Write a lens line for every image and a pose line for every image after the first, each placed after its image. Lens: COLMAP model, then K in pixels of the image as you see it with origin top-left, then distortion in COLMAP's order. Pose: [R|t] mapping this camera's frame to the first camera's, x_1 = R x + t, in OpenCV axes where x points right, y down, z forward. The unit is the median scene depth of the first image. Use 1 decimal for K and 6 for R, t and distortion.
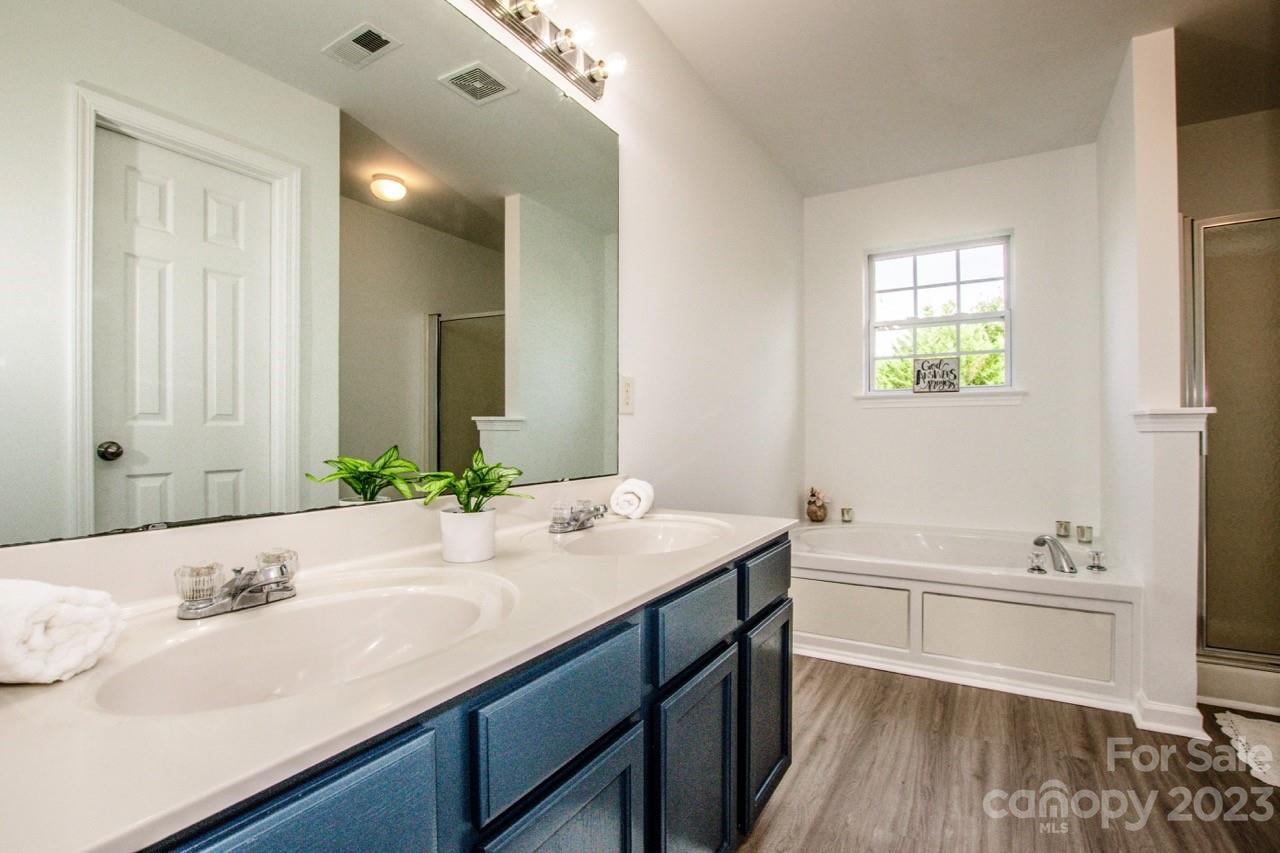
lens RADIAL K [[581.5, 0, 658.4], [0, 581.5, 435.0], [0, 0, 1]] dist [-0.030010, 0.000878]
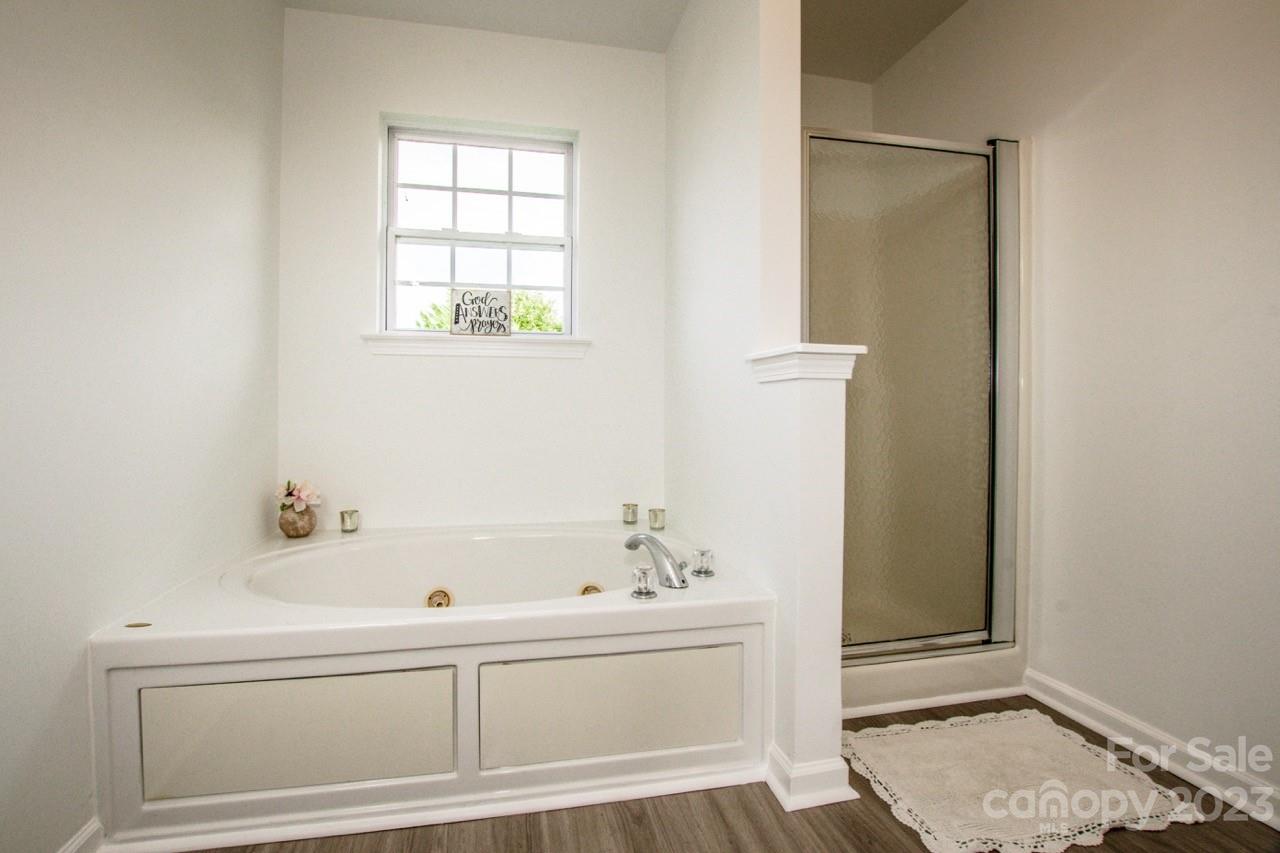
lens RADIAL K [[627.7, 0, 638.7], [0, 627.7, 411.9], [0, 0, 1]] dist [-0.031776, -0.000185]
pose [[0.748561, 0.002548, 0.663061, 0.114490], [-0.003498, 0.999994, 0.000107, 0.018771], [-0.663056, -0.002399, 0.748566, 0.292946]]
